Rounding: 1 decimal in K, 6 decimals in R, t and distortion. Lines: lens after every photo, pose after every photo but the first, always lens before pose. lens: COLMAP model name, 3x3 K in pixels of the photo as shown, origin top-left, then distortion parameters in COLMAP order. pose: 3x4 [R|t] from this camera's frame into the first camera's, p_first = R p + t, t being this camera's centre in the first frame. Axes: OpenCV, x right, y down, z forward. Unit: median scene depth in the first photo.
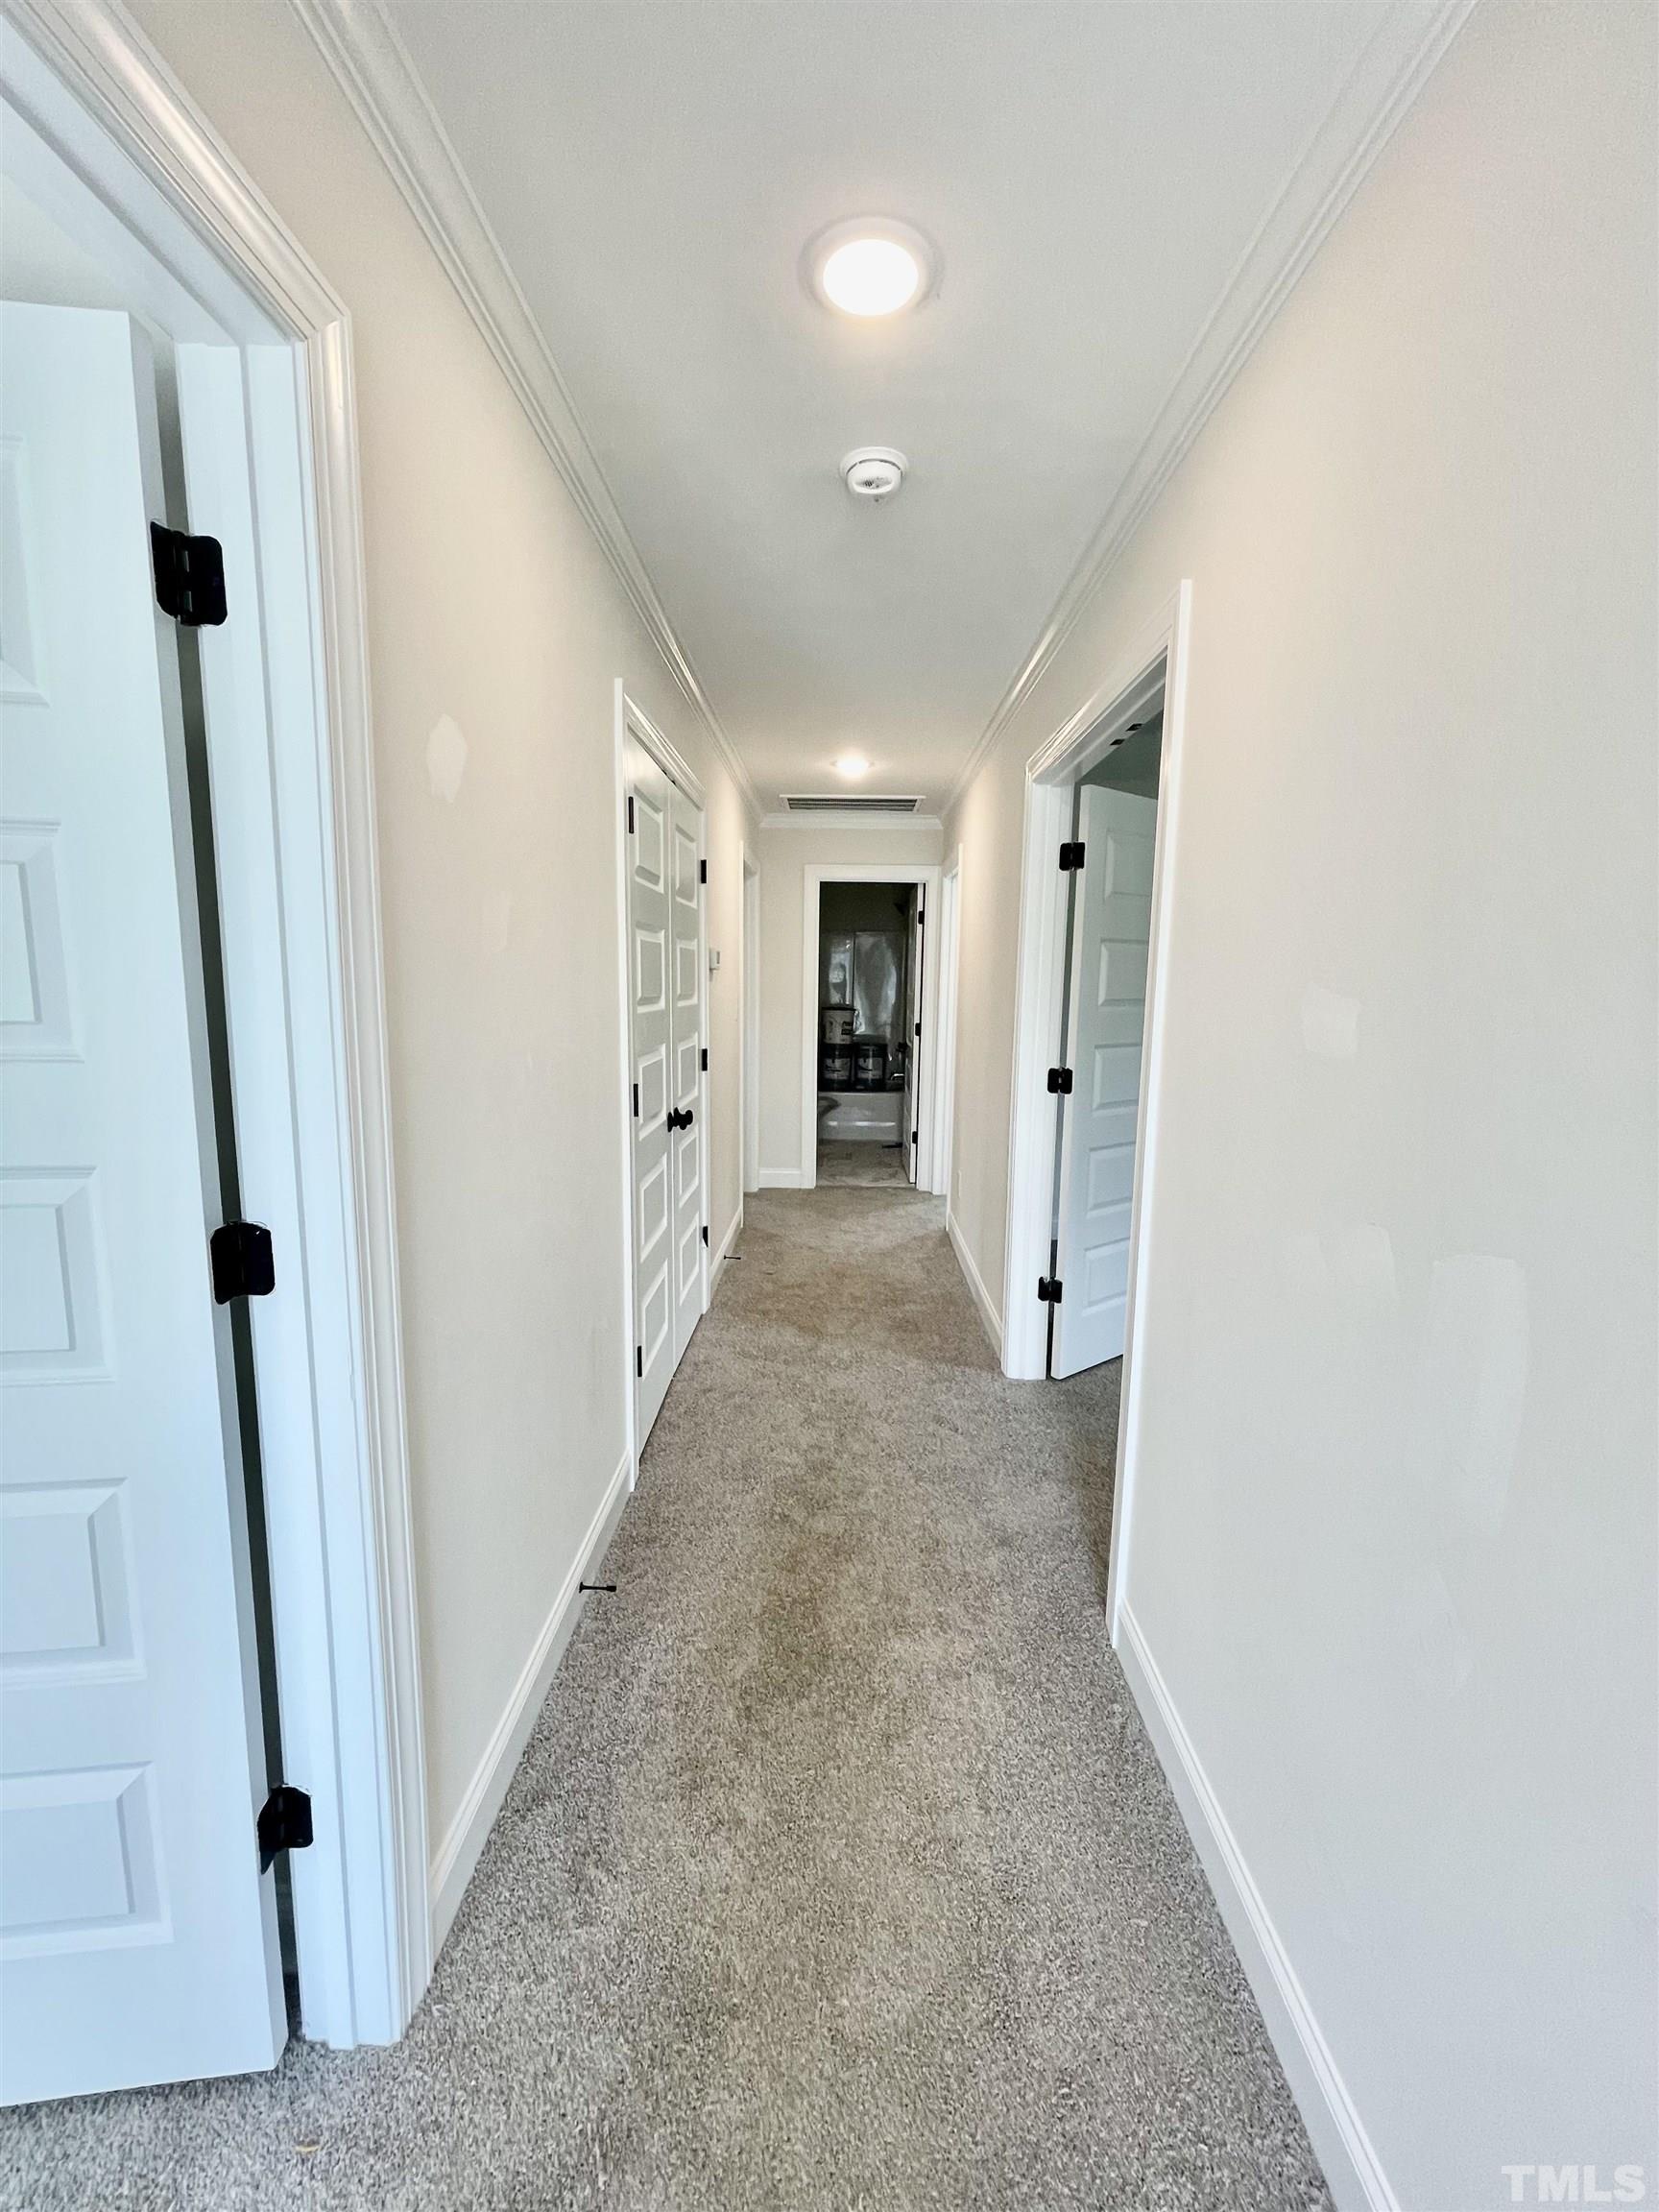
lens RADIAL K [[884.5, 0, 830.7], [0, 884.5, 1104.2], [0, 0, 1]] dist [-0.007663, -0.000395]
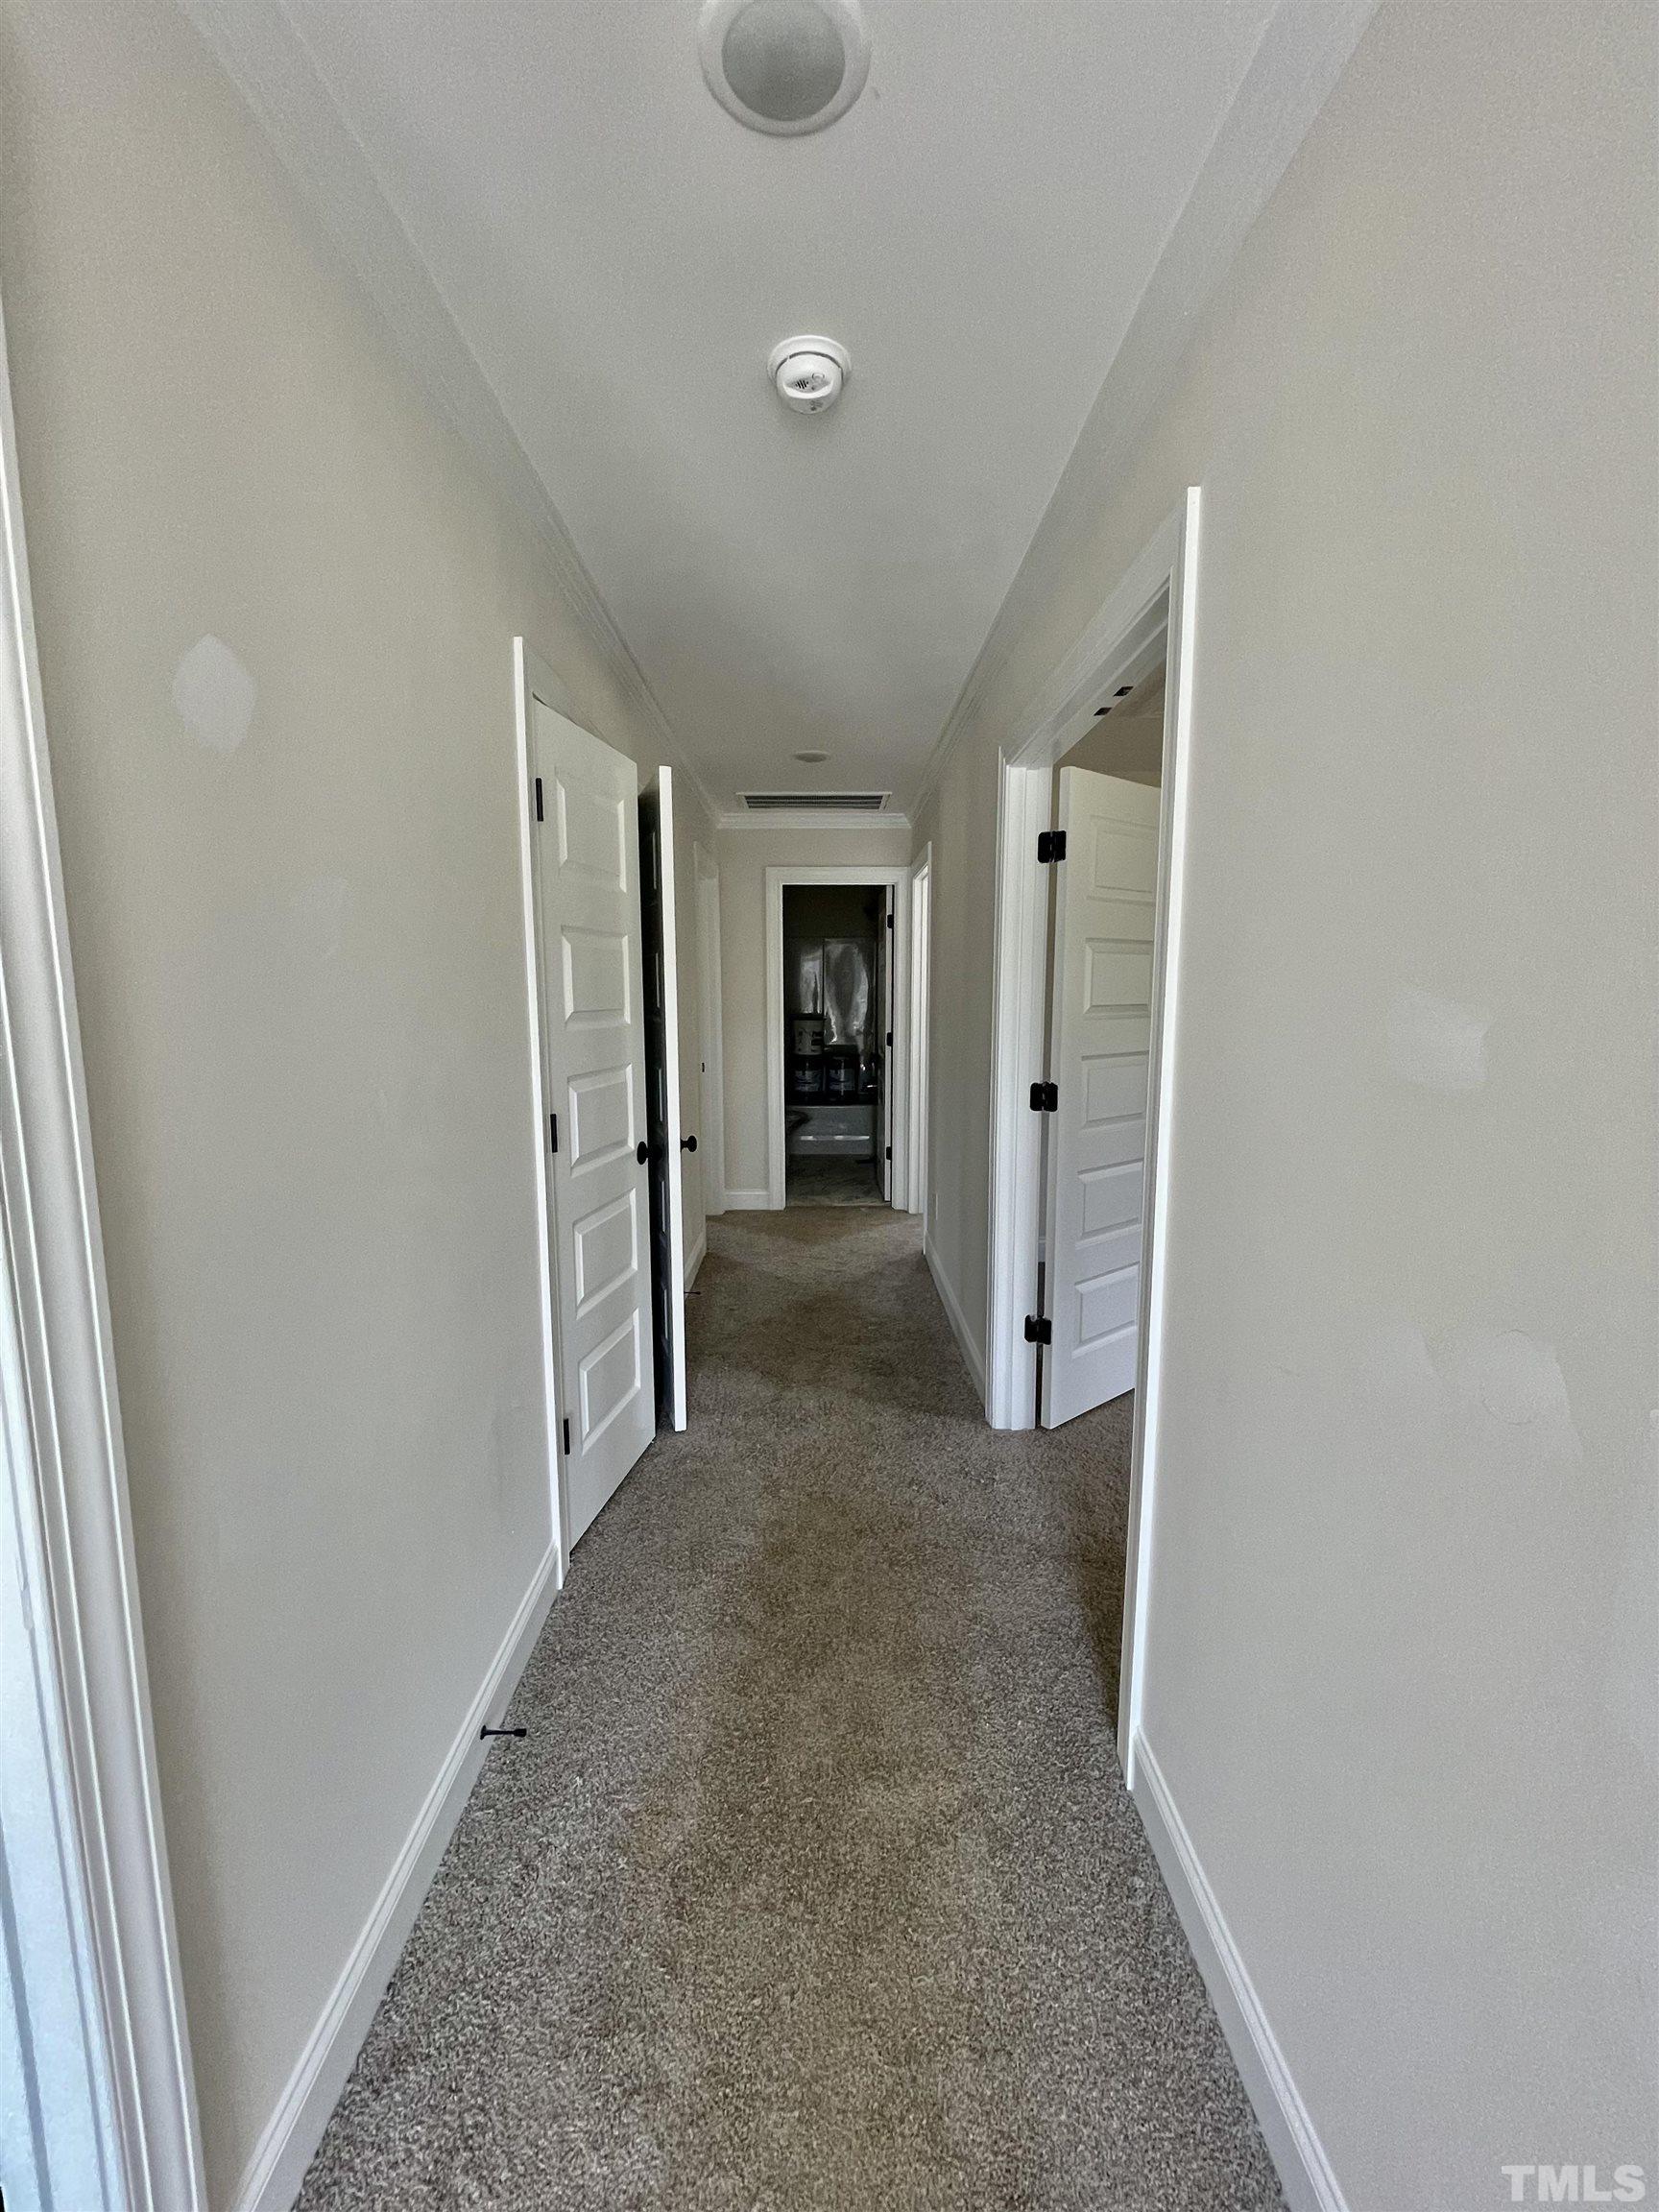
lens RADIAL K [[884.5, 0, 829.2], [0, 884.5, 1103.4], [0, 0, 1]] dist [-0.007663, -0.000395]
pose [[0.999527, -0.019840, 0.023486, 0.027917], [0.020074, 0.999751, -0.009756, -0.021083], [-0.023287, 0.010223, 0.999677, 0.148092]]
